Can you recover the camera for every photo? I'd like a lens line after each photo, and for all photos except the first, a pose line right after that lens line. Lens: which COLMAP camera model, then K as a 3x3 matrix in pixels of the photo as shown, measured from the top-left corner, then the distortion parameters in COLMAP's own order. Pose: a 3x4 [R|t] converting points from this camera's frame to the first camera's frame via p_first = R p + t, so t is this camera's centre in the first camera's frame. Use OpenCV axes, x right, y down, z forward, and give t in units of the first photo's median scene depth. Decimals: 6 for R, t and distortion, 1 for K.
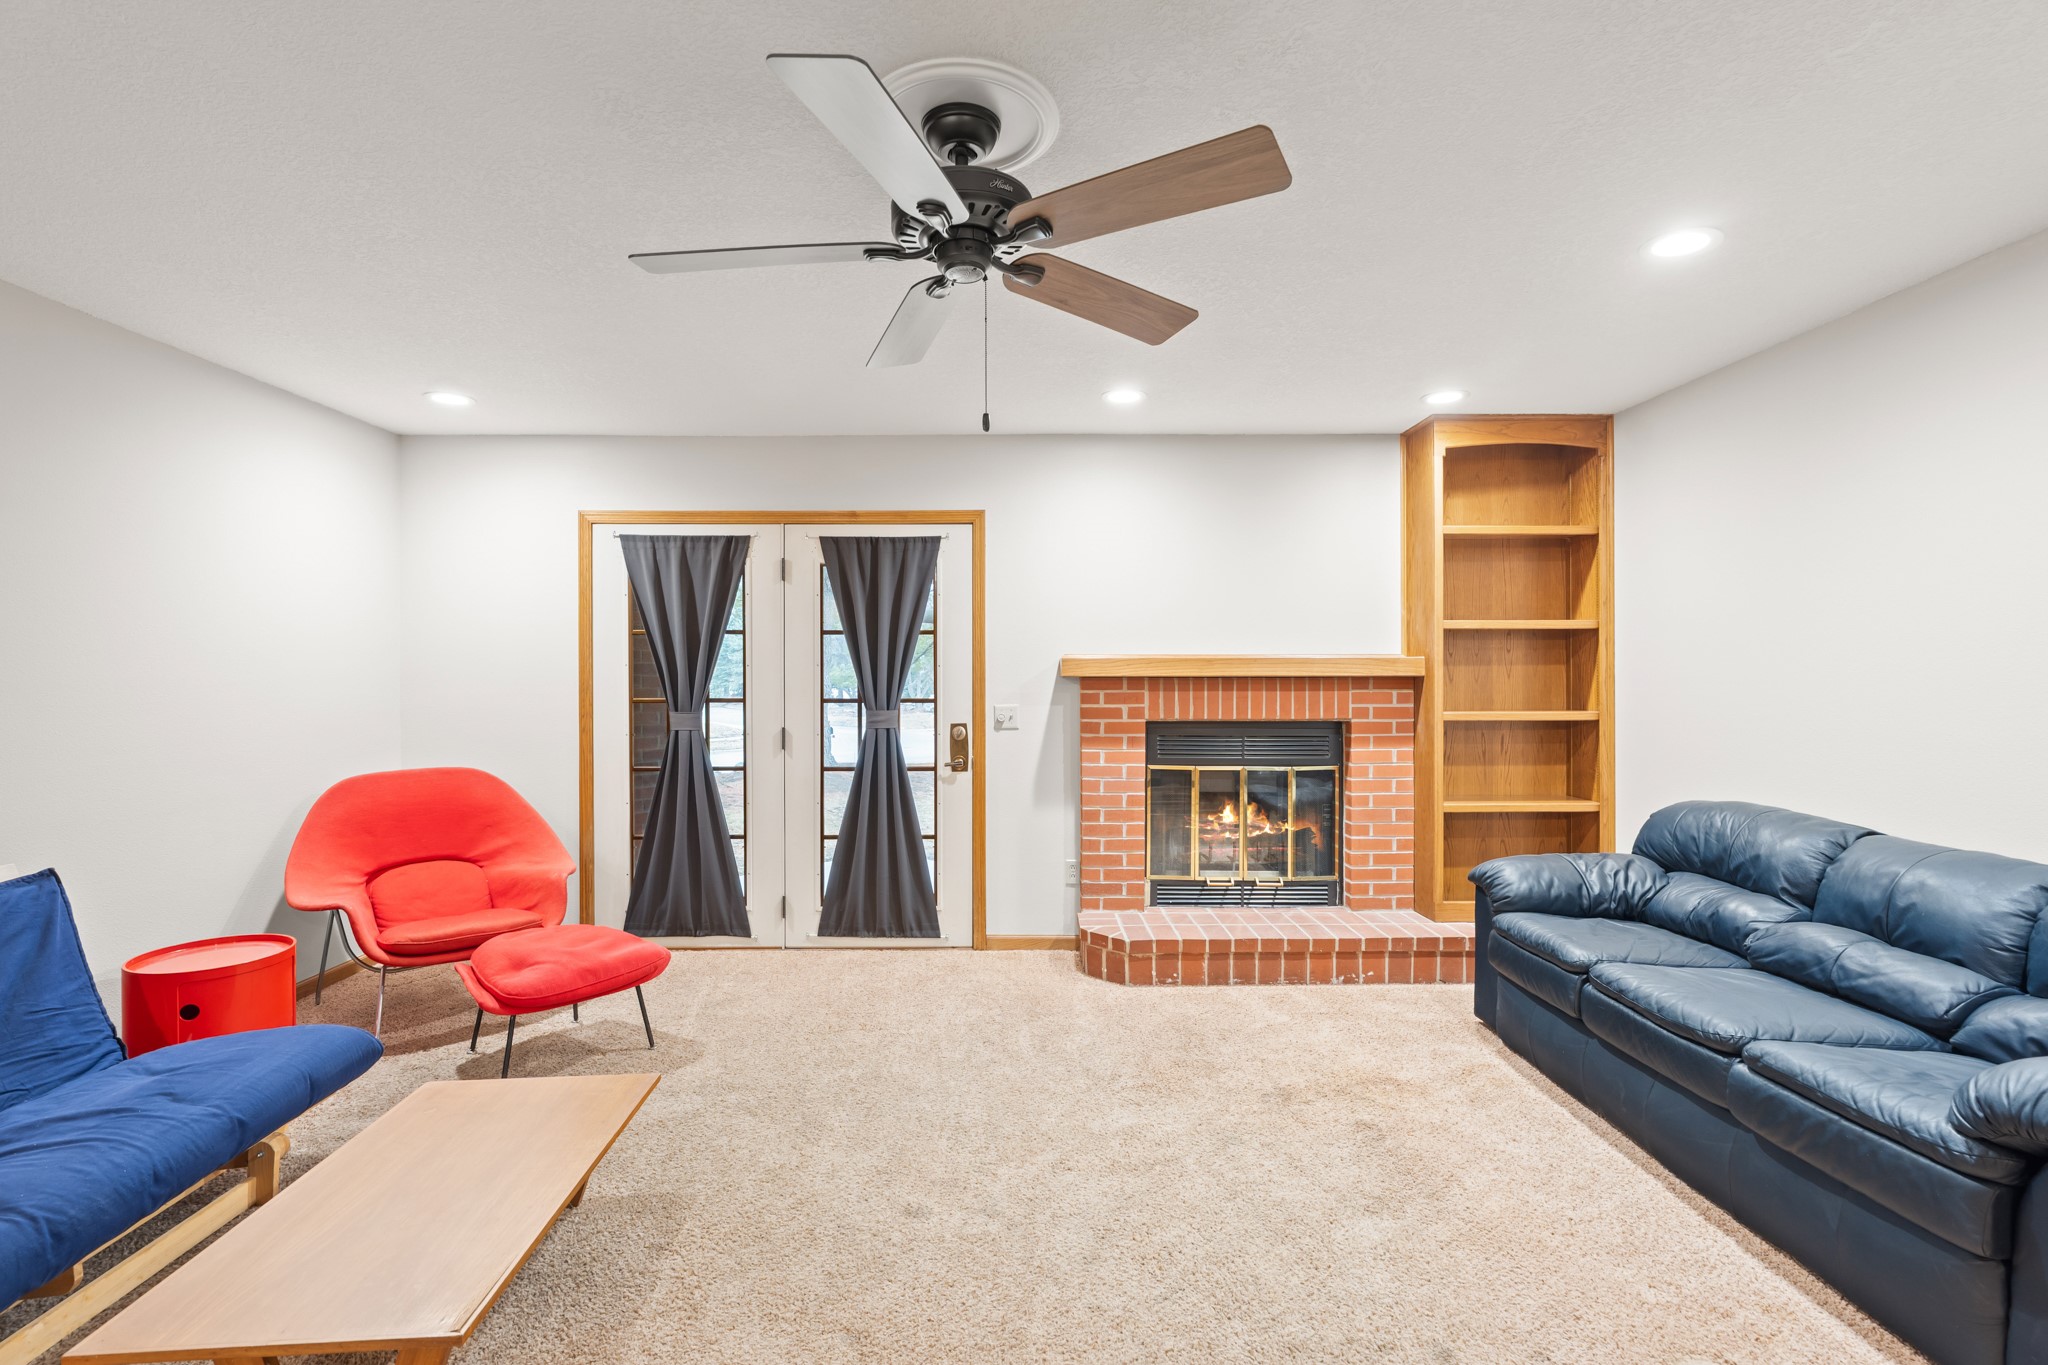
lens RADIAL K [[926.9, 0, 1020.4], [0, 926.9, 680.5], [0, 0, 1]] dist [-0.002678, 0.000519]
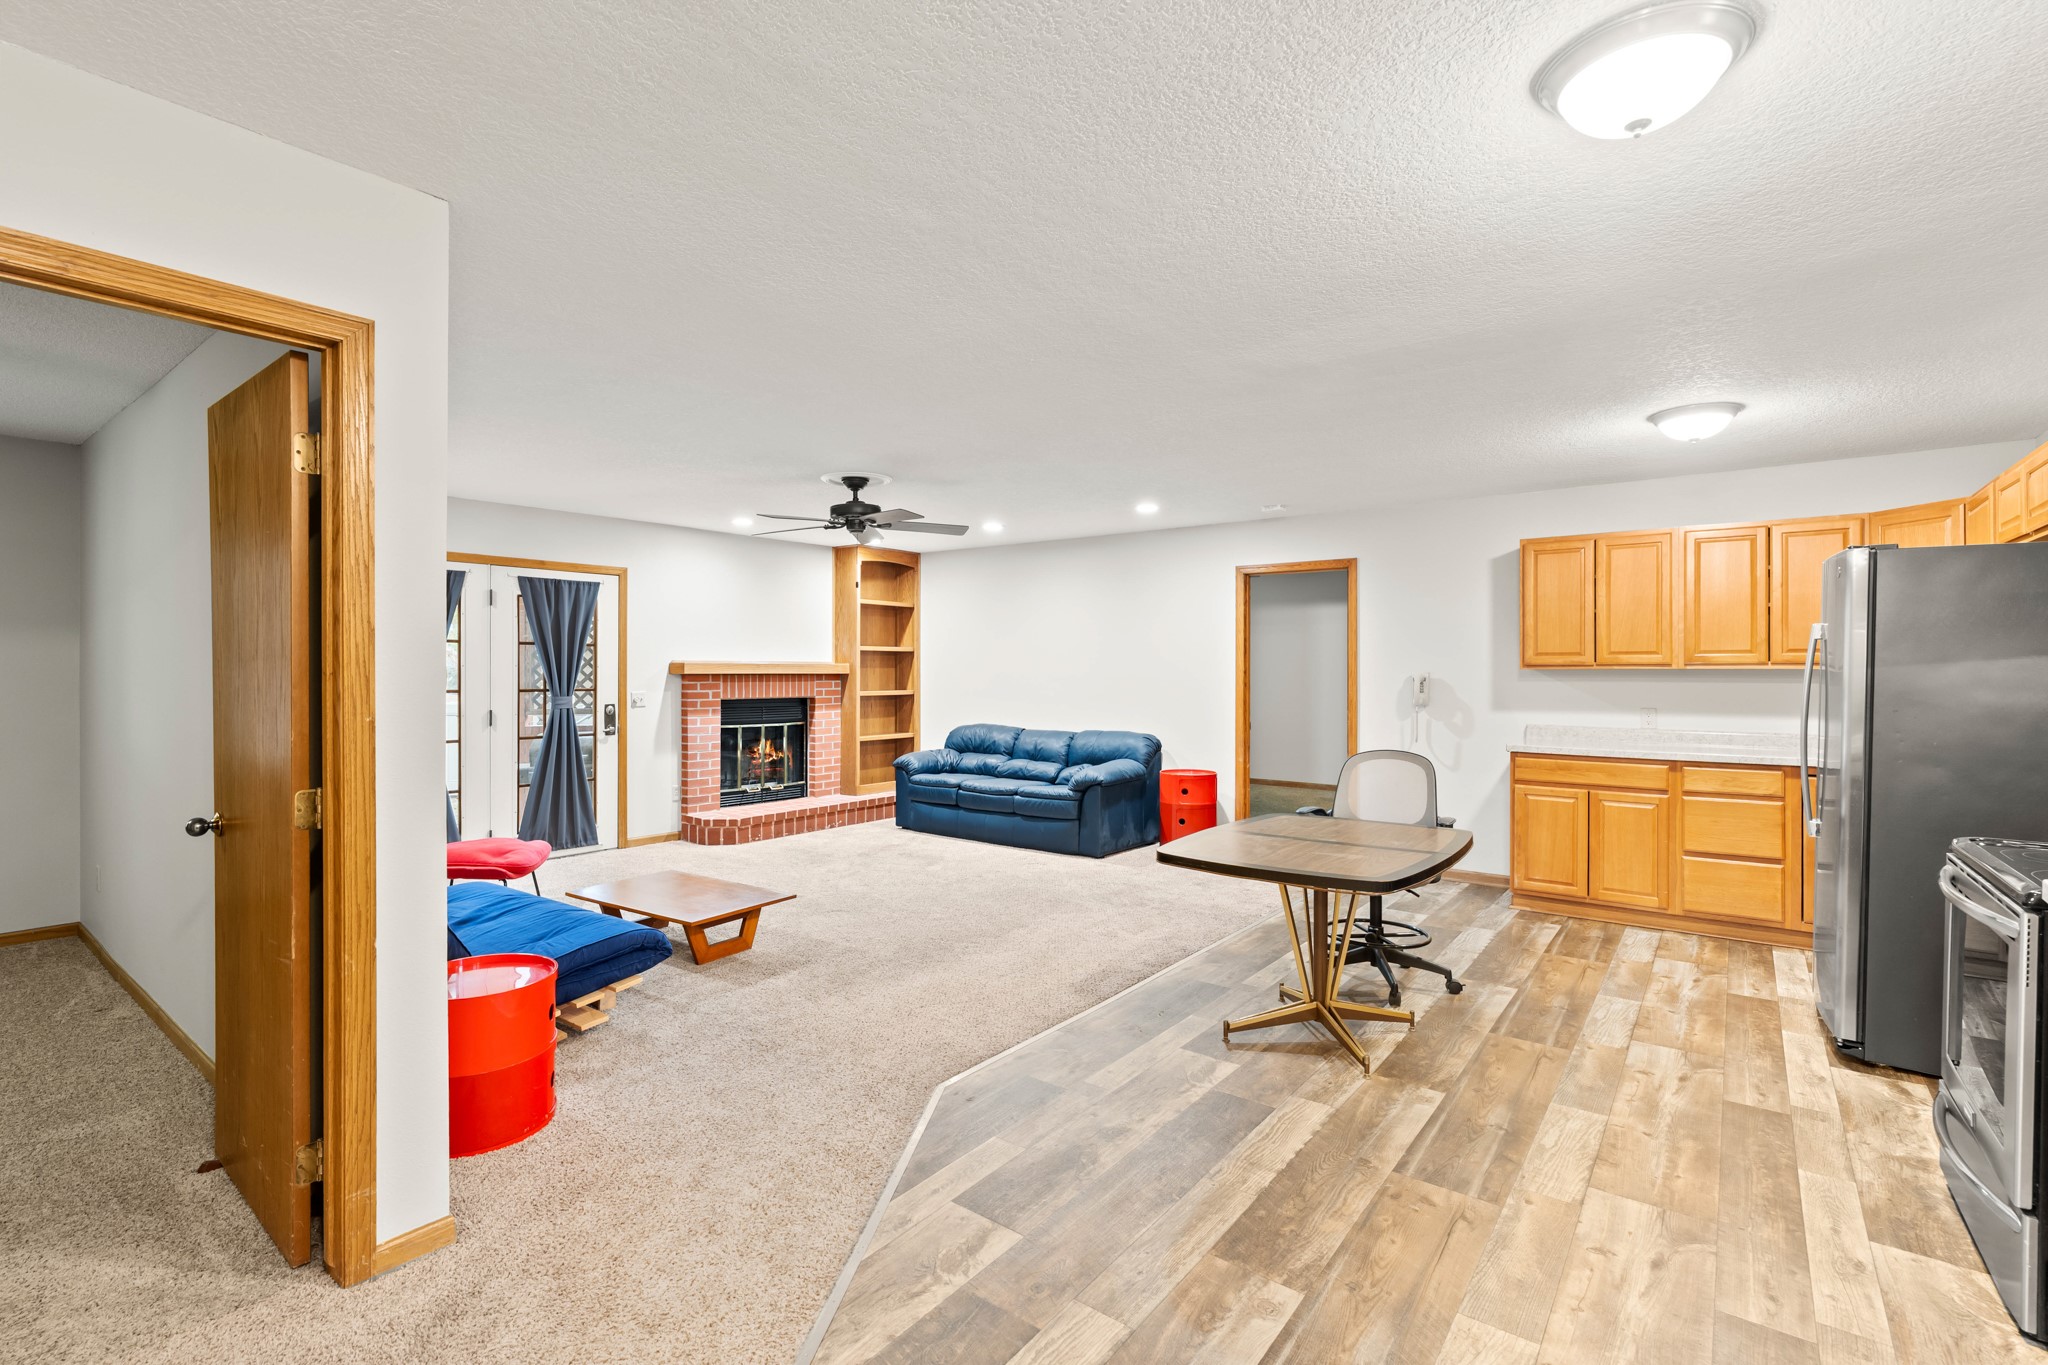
lens RADIAL K [[934.1, 0, 1016.3], [0, 934.1, 672.2], [0, 0, 1]] dist [-0.000483, 0.000155]
pose [[0.622171, 0.001253, 0.782880, -0.880893], [-0.002480, 0.999997, 0.000370, -0.009249], [-0.782878, -0.002171, 0.622172, -0.508571]]
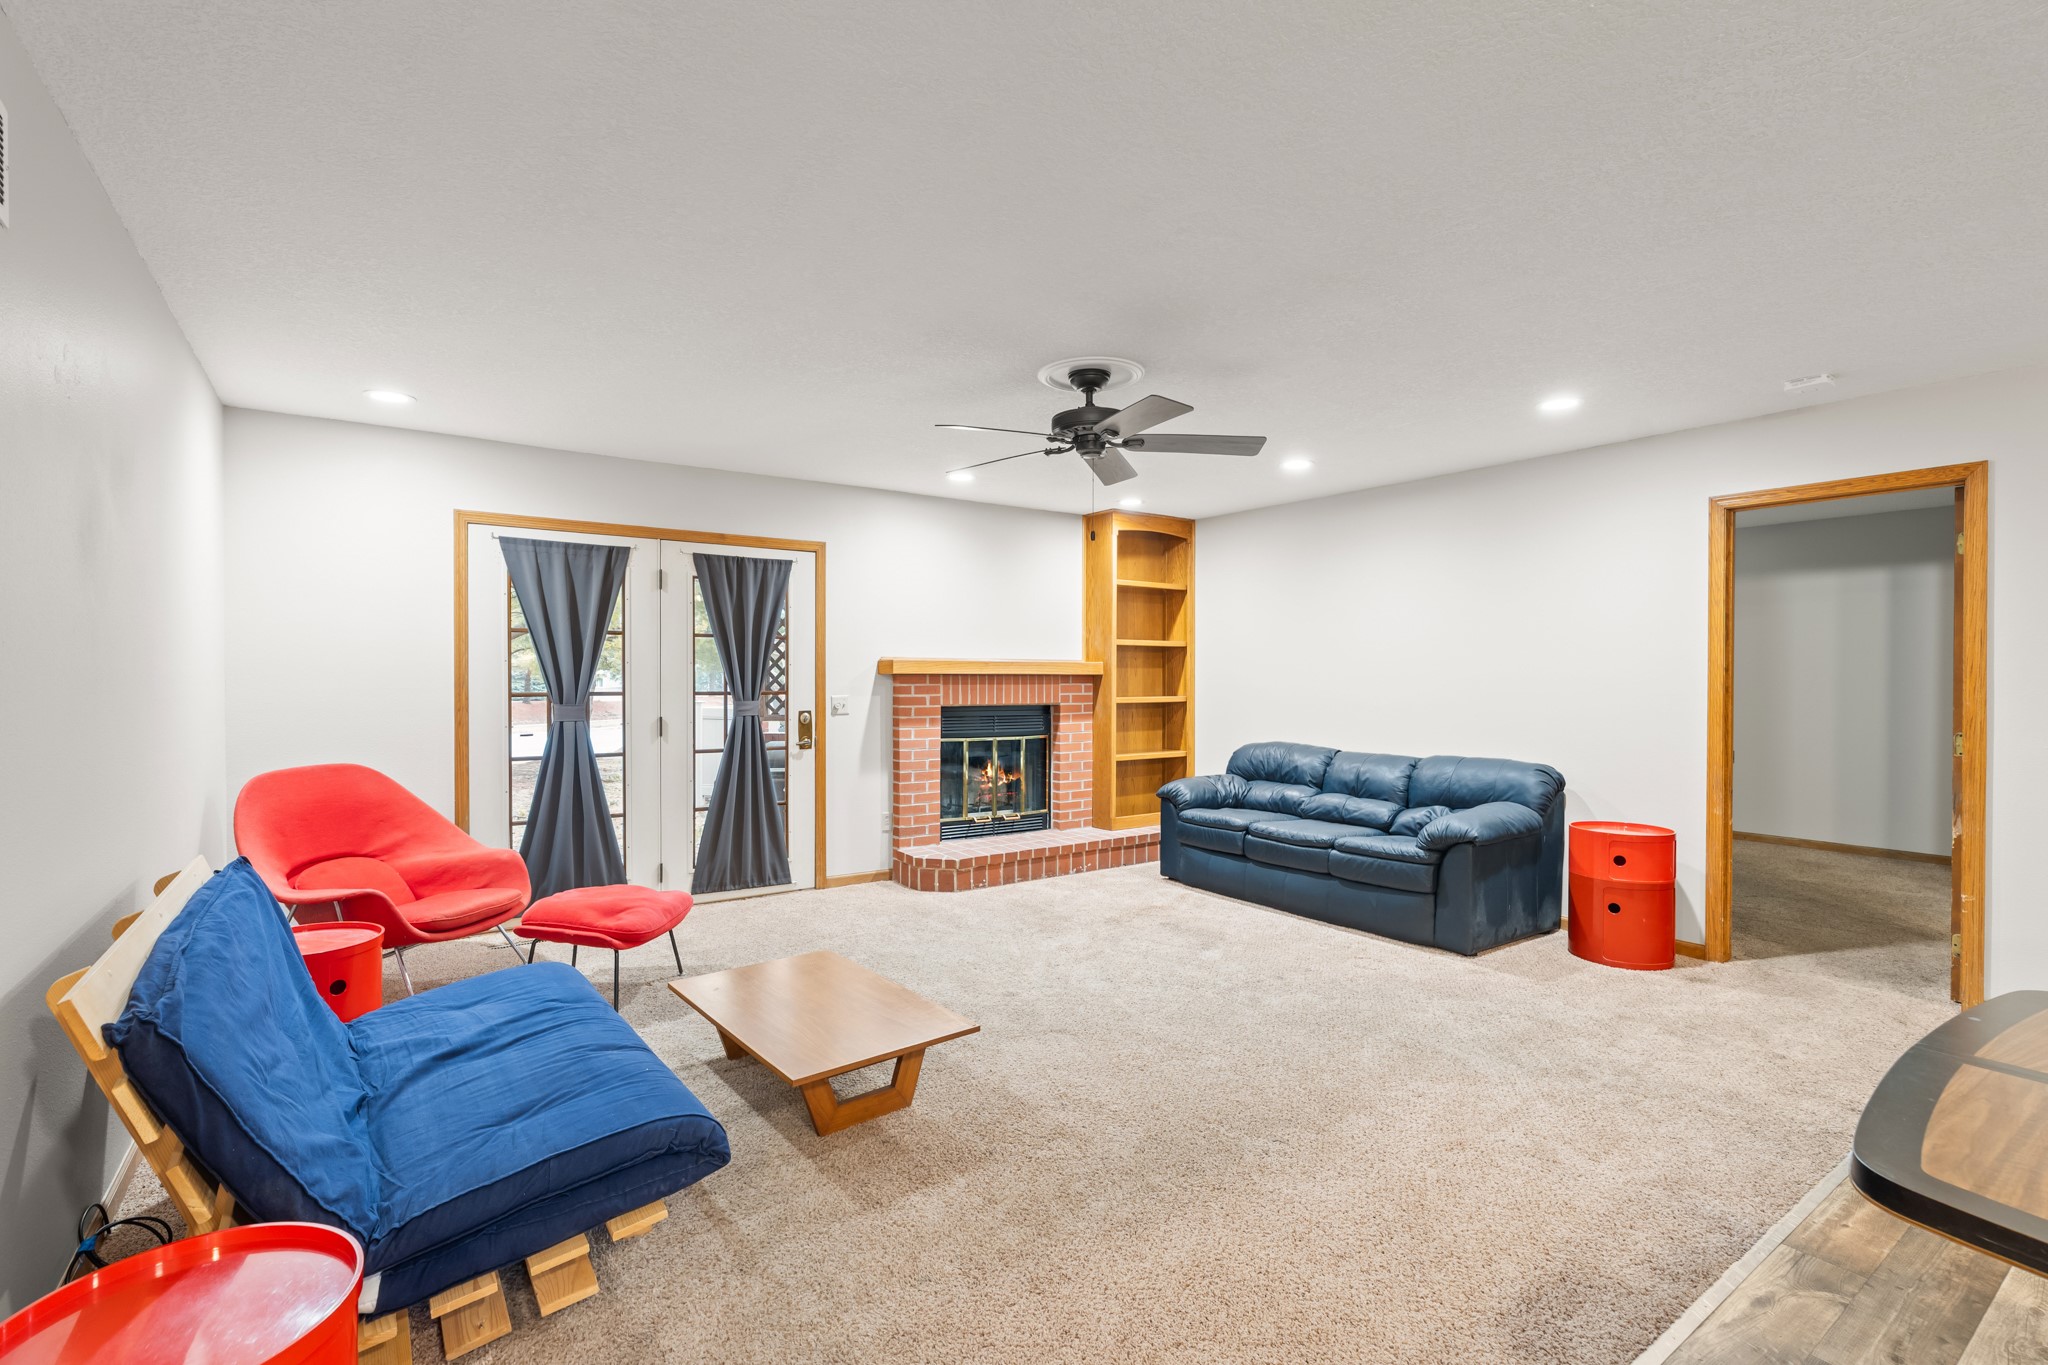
lens RADIAL K [[931.5, 0, 1019.2], [0, 931.5, 684.8], [0, 0, 1]] dist [-0.002819, -0.000021]
pose [[0.823289, -0.001628, 0.567620, -0.553272], [-0.002785, 0.999972, 0.006907, 0.001728], [-0.567615, -0.007267, 0.823262, -0.204209]]
